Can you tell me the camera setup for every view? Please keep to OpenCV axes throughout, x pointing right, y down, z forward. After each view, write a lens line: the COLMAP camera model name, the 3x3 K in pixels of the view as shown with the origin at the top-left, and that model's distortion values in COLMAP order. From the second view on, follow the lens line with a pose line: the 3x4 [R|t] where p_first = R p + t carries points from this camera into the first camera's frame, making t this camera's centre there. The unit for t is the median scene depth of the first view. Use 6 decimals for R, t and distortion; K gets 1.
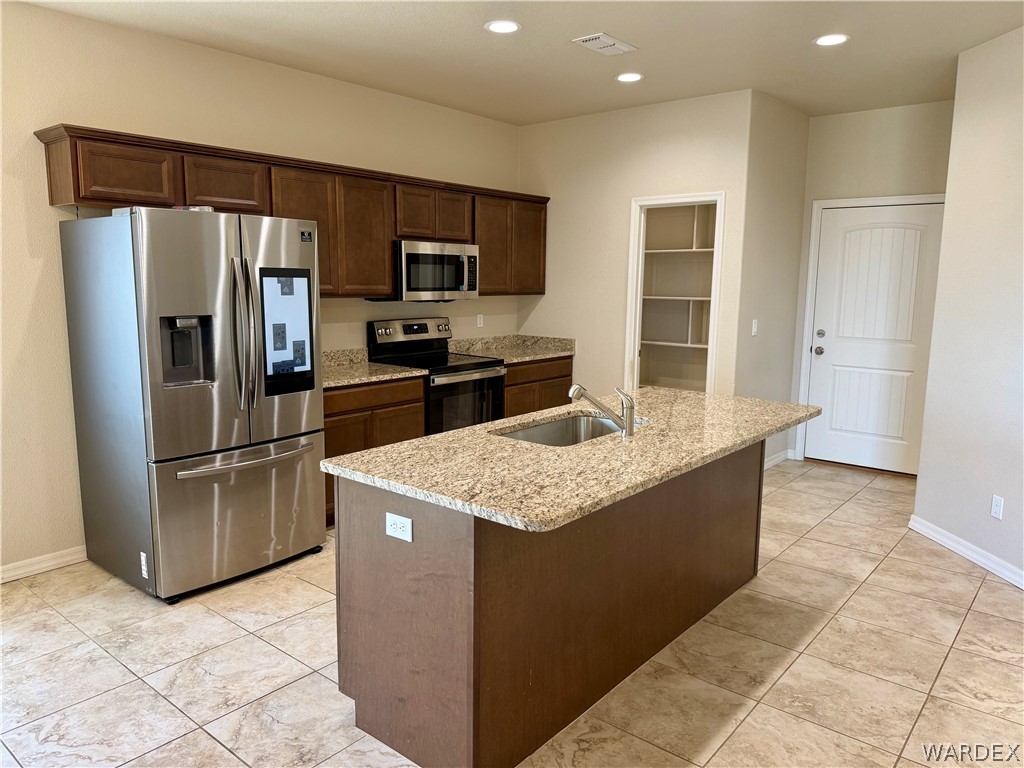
lens RADIAL K [[721.7, 0, 512.0], [0, 721.7, 384.0], [0, 0, 1]] dist [0.067562, -0.119601]
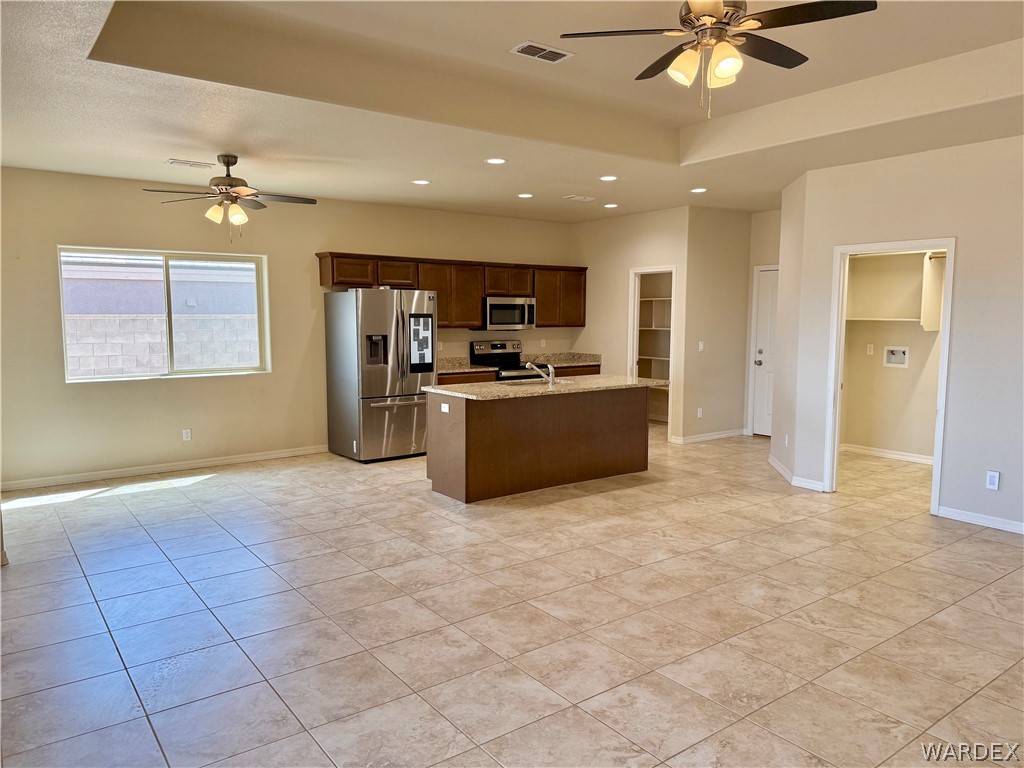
lens RADIAL K [[721.7, 0, 512.0], [0, 721.7, 384.0], [0, 0, 1]] dist [0.067562, -0.119601]
pose [[0.972759, 0.014691, -0.231355, 0.353926], [-0.026661, 0.998458, -0.048694, 0.114286], [0.230283, 0.053536, 0.971650, -0.790225]]
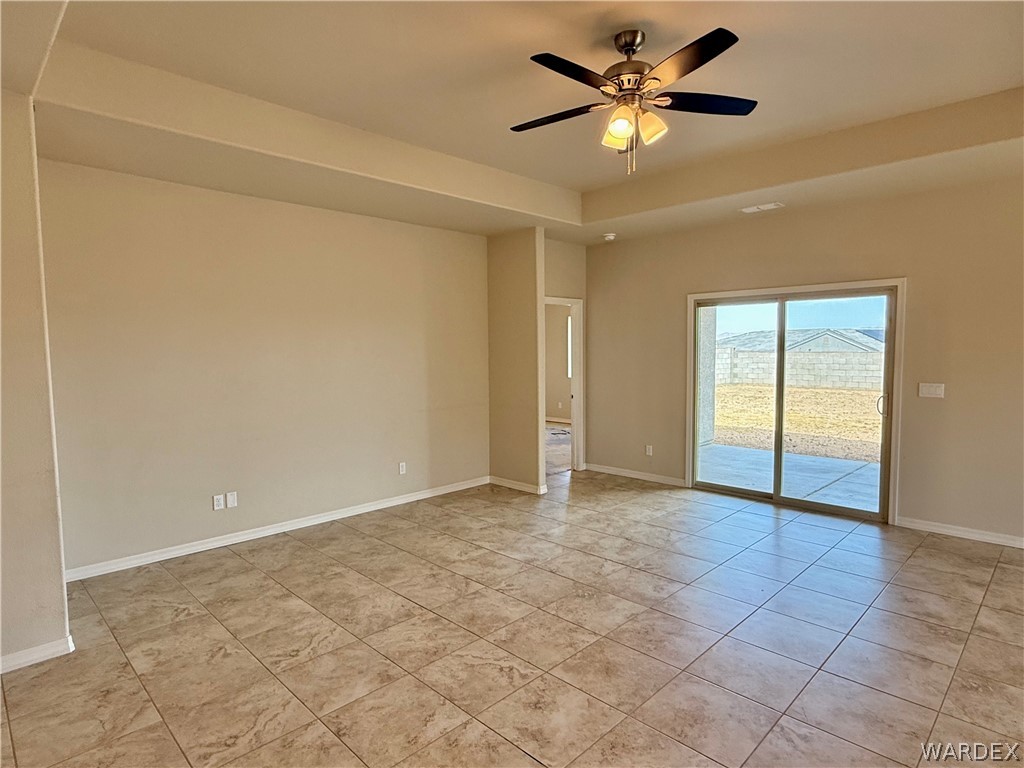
lens RADIAL K [[573.4, 0, 512.0], [0, 573.4, 384.0], [0, 0, 1]] dist [0.004034, 0.001401]
pose [[-0.995999, -0.006258, 0.089145, 0.443555], [0.012945, 0.976919, 0.213217, -0.097635], [-0.088422, 0.213518, -0.972929, 0.628550]]
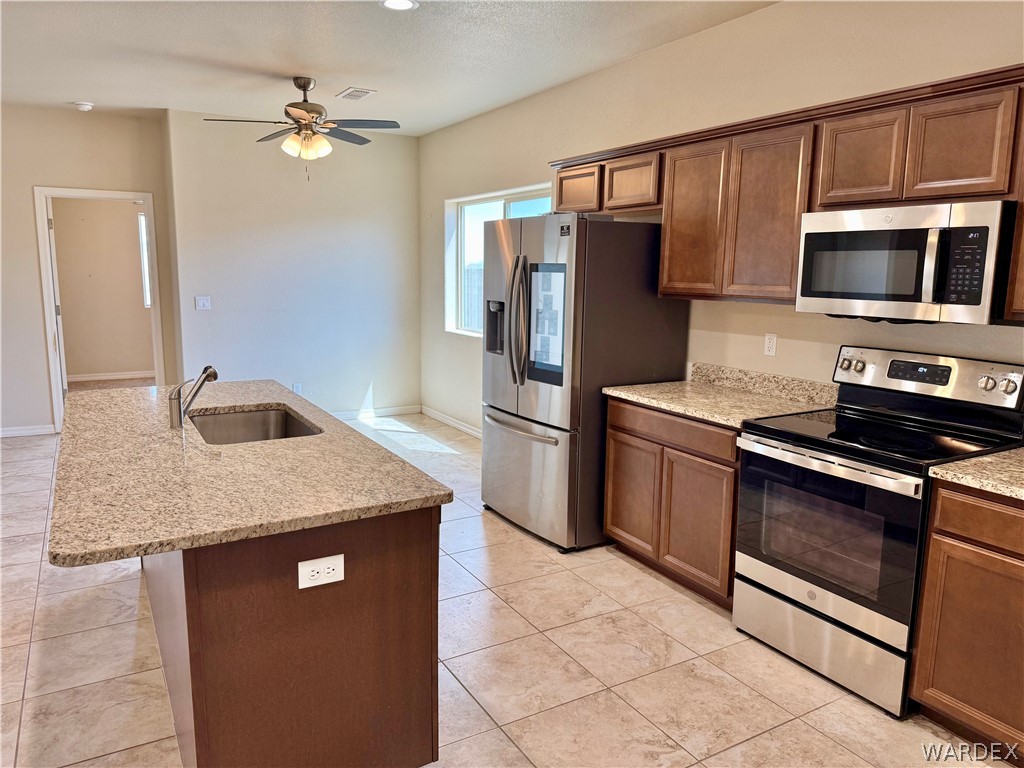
lens RADIAL K [[729.0, 0, 512.0], [0, 729.0, 384.0], [0, 0, 1]] dist [0.033522, -0.027565]
pose [[-0.344133, 0.137528, -0.928794, 0.561001], [-0.153398, 0.967688, 0.200123, -0.153994], [0.926305, 0.211344, -0.311917, 1.055447]]
